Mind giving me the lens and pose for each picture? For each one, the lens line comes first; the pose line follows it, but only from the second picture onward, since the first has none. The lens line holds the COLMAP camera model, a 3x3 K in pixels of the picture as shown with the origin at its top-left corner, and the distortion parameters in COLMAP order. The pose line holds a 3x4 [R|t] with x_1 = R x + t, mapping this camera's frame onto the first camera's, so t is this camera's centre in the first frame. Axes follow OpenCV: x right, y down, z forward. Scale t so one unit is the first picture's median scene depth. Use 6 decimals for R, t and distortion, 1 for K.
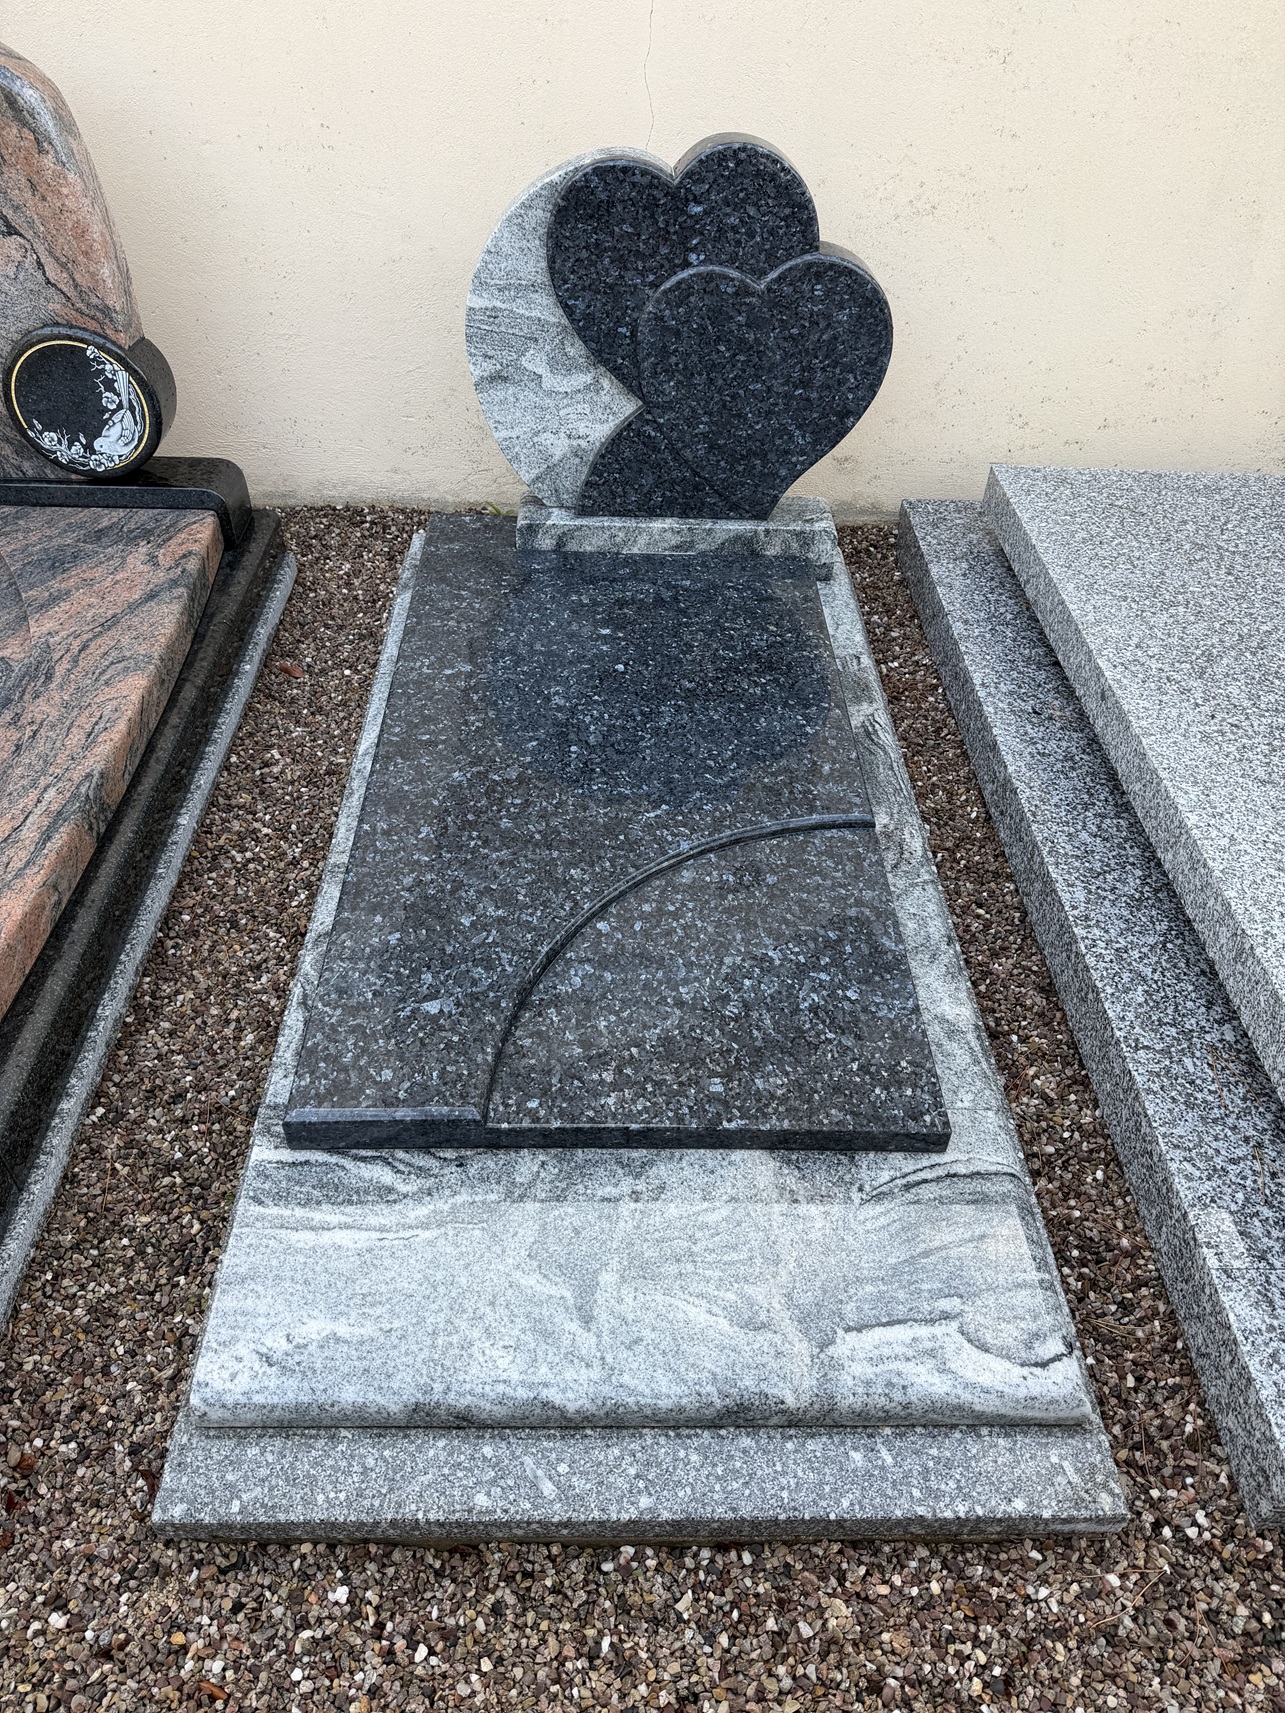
lens RADIAL K [[1217.9, 0, 661.3], [0, 1217.9, 868.9], [0, 0, 1]] dist [-0.035215, 0.011650]
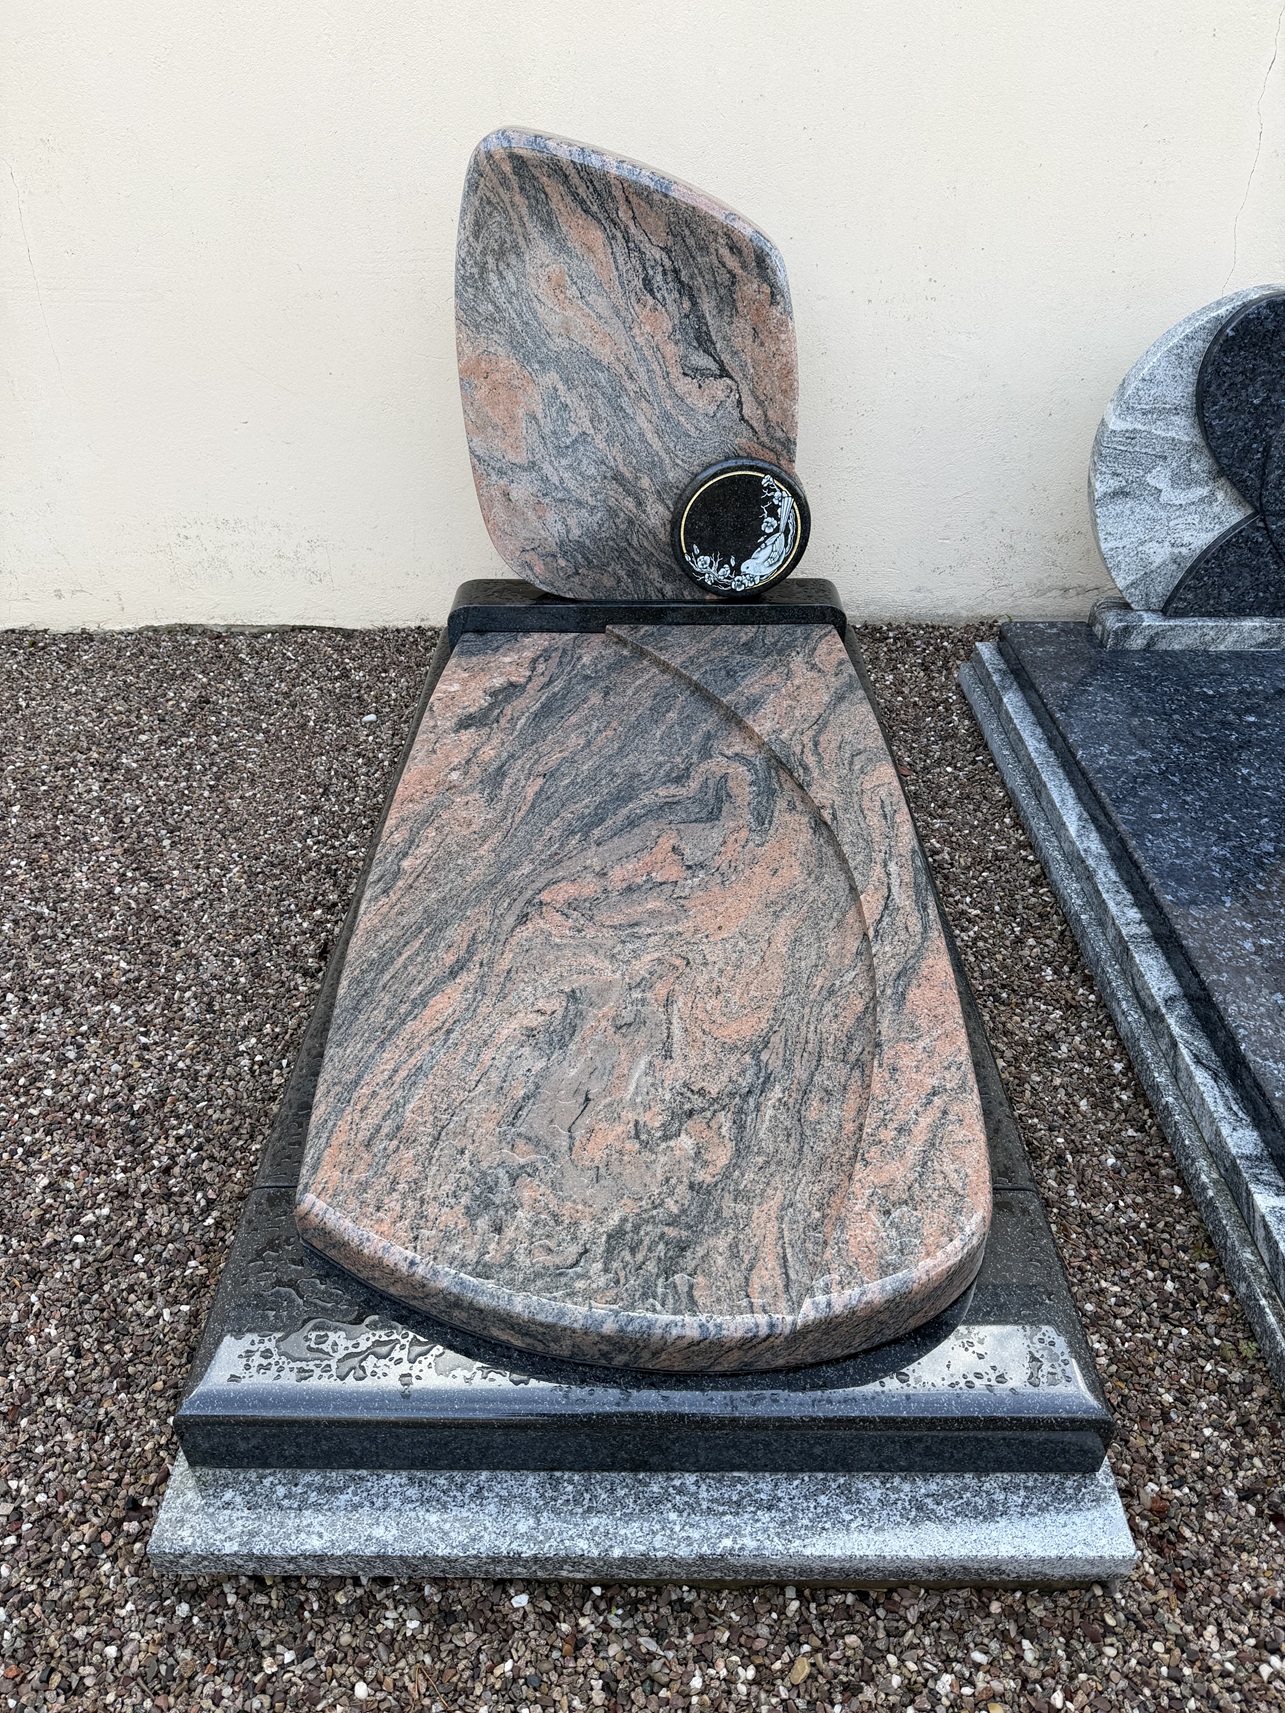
lens RADIAL K [[1217.9, 0, 641.1], [0, 1217.9, 870.1], [0, 0, 1]] dist [-0.035215, 0.011650]
pose [[0.999100, -0.039568, -0.015256, -0.564699], [0.037476, 0.992181, -0.119049, 0.041117], [0.019847, 0.118370, 0.992771, -0.040596]]
